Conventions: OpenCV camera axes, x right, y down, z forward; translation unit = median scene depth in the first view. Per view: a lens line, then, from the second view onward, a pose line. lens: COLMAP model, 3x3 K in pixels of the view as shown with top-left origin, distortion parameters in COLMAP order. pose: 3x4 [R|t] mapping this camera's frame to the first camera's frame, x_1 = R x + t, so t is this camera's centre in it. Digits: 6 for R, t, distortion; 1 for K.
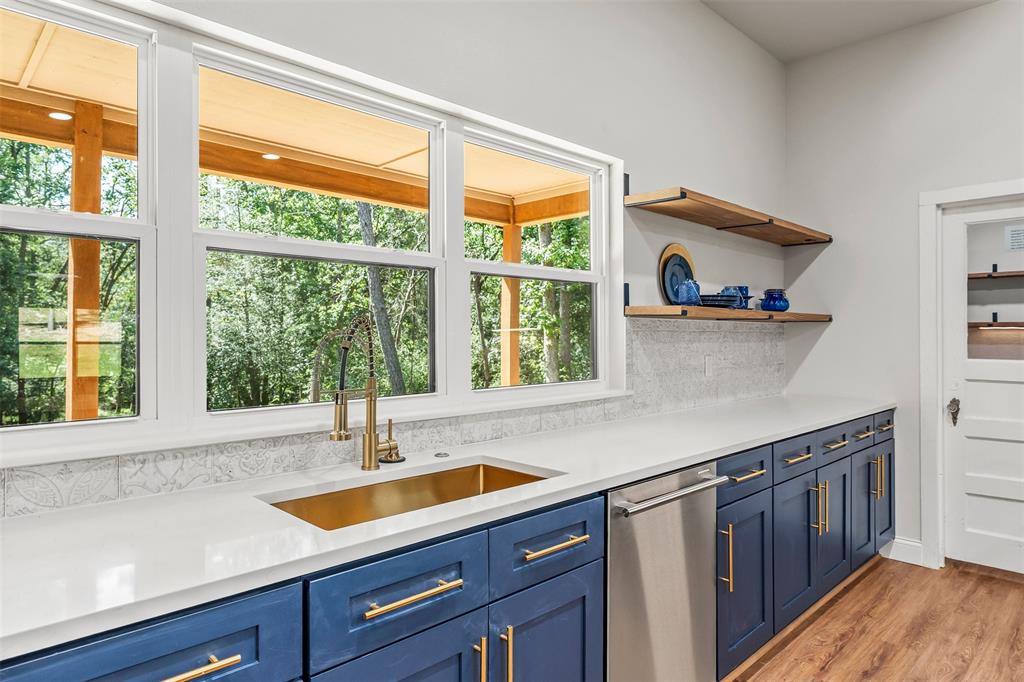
lens RADIAL K [[622.6, 0, 511.4], [0, 622.6, 336.1], [0, 0, 1]] dist [-0.002384, 0.000257]
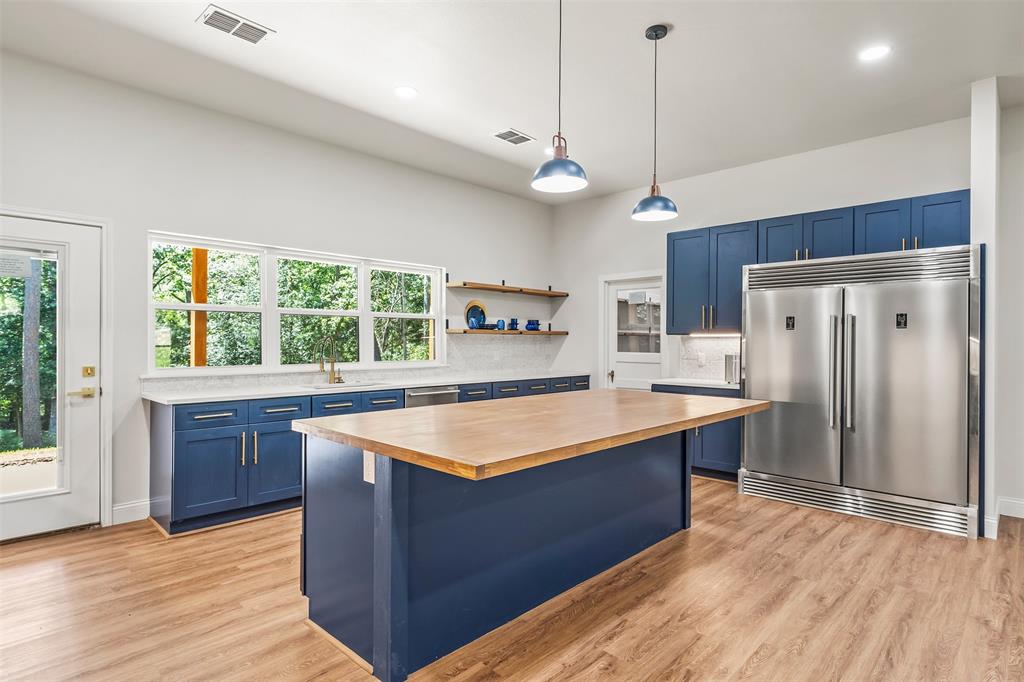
lens RADIAL K [[545.3, 0, 515.1], [0, 545.3, 344.8], [0, 0, 1]] dist [-0.001031, 0.001657]
pose [[0.999230, 0.000376, 0.039234, 0.298636], [-0.000566, 0.999988, 0.004832, 0.001899], [-0.039232, -0.004851, 0.999218, -0.905469]]
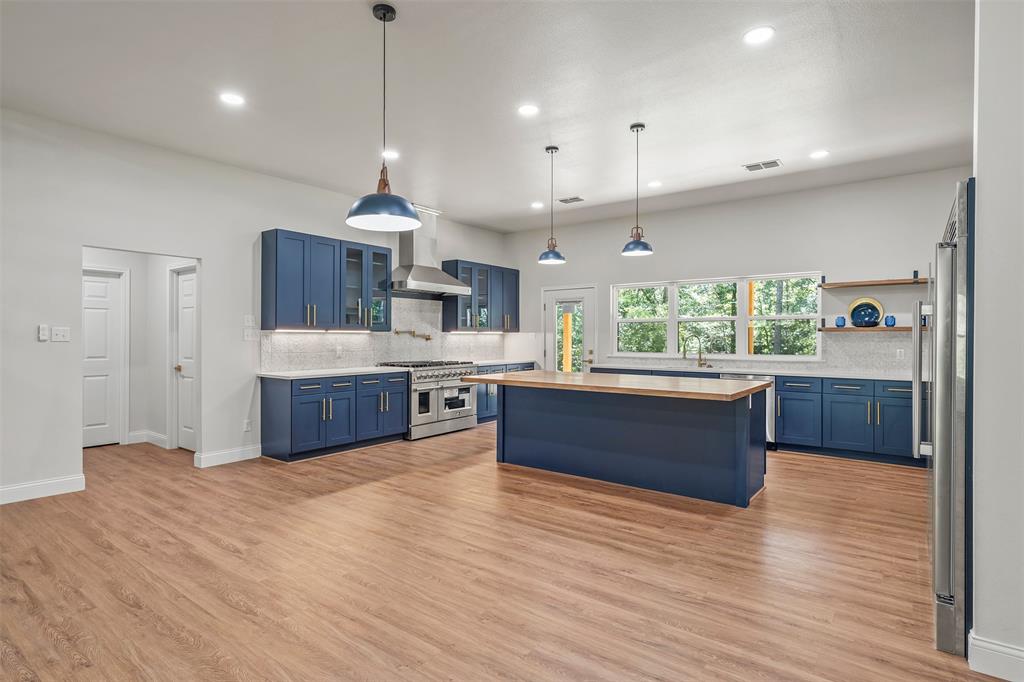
lens RADIAL K [[543.2, 0, 509.9], [0, 543.2, 338.0], [0, 0, 1]] dist [-0.002635, -0.000421]
pose [[0.147577, 0.005268, -0.989036, 1.840040], [0.001369, 0.999984, 0.005530, -0.015376], [0.989050, -0.002170, 0.147568, -0.520796]]
